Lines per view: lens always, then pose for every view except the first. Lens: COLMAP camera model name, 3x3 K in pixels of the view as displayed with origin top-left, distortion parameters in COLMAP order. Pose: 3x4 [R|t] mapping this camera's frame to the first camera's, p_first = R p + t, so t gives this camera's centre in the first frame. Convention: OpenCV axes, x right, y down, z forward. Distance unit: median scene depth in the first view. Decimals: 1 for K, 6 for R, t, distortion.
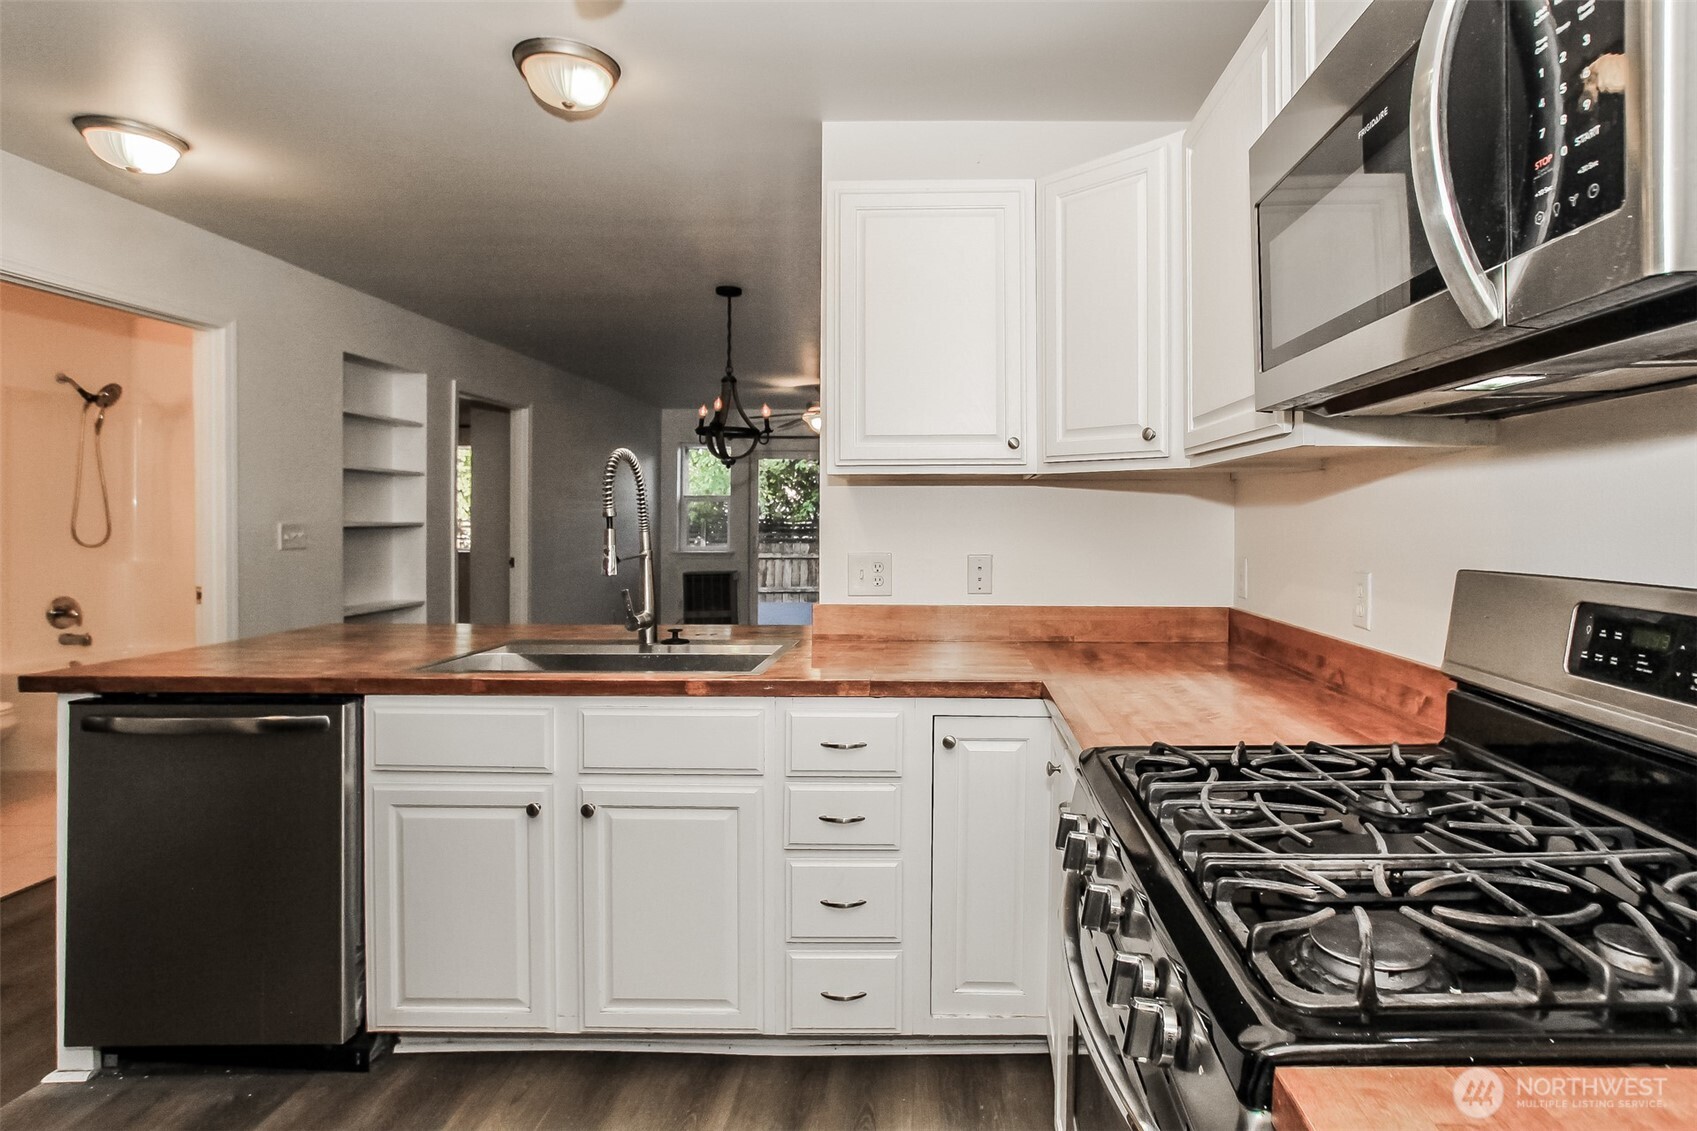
lens RADIAL K [[853.8, 0, 935.2], [0, 853.8, 539.3], [0, 0, 1]] dist [-0.023286, 0.003101]
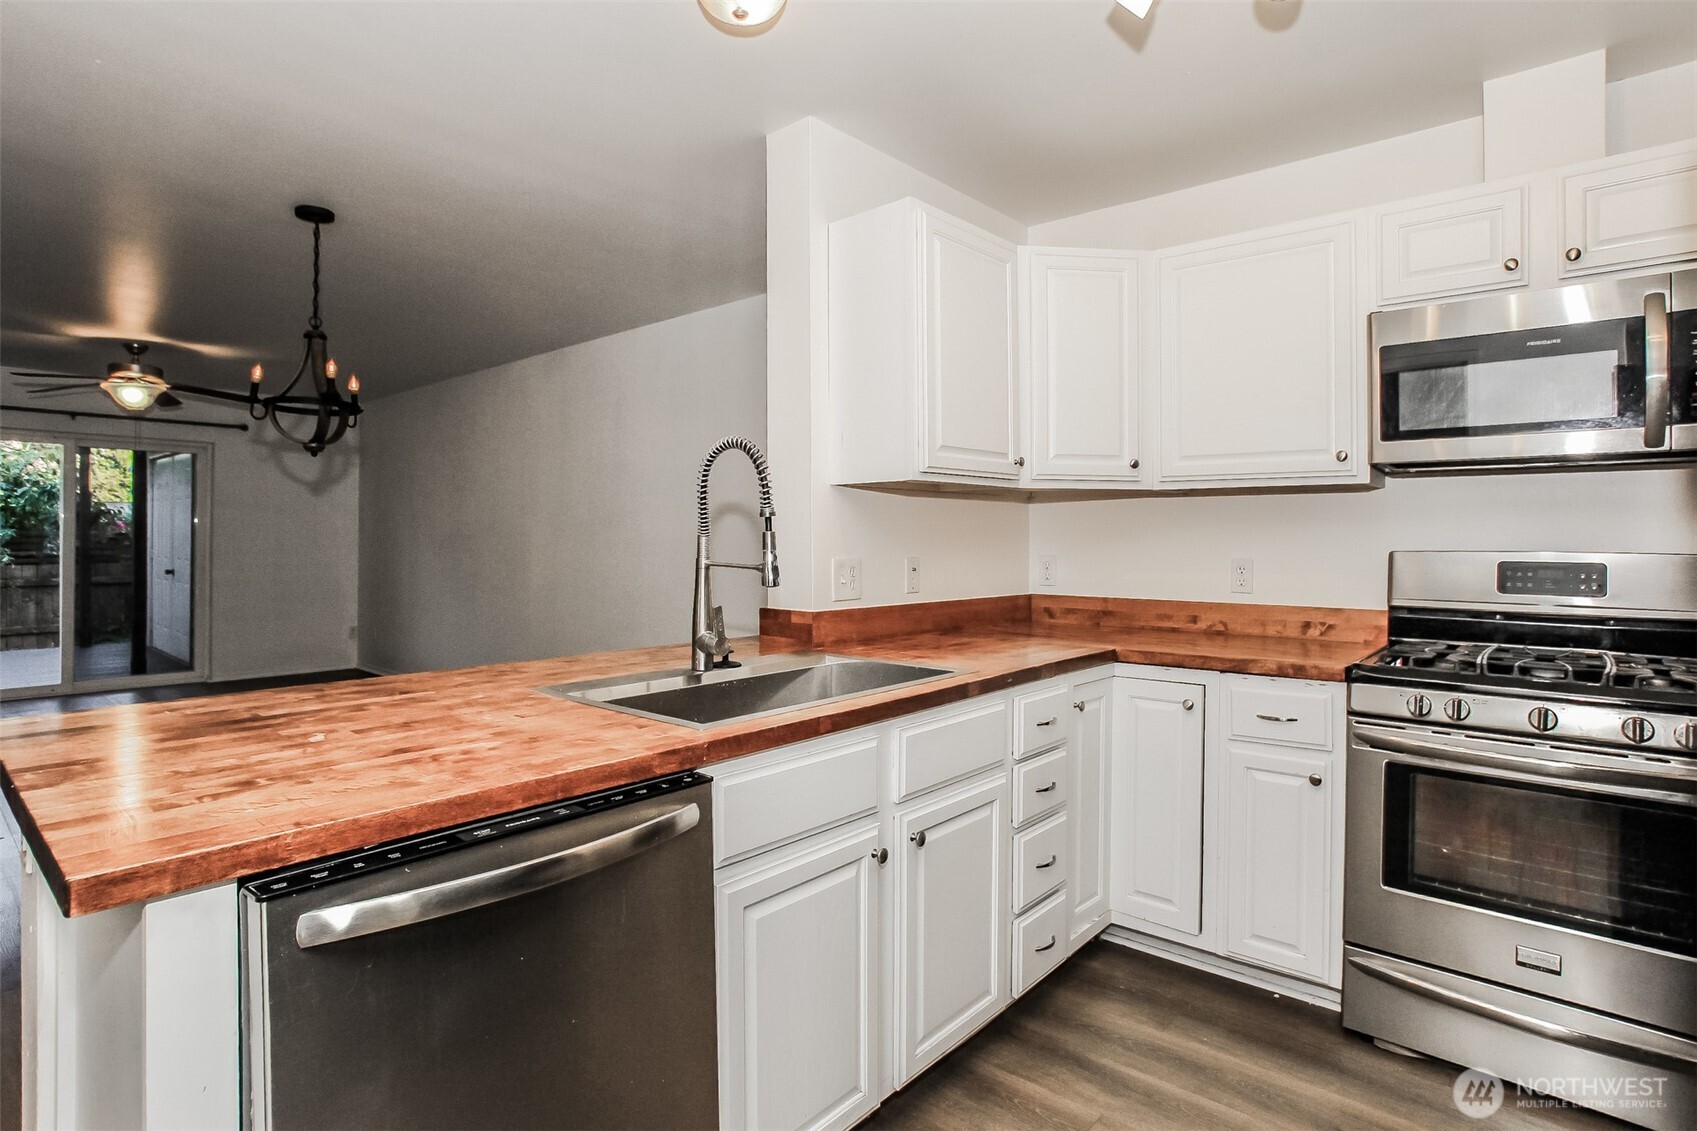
lens RADIAL K [[853.8, 0, 812.9], [0, 853.8, 557.7], [0, 0, 1]] dist [-0.023286, 0.003101]
pose [[0.676961, -0.019073, 0.735772, -1.140510], [0.016962, 0.999803, 0.010311, 0.006632], [-0.735824, 0.005500, 0.677151, 0.457780]]
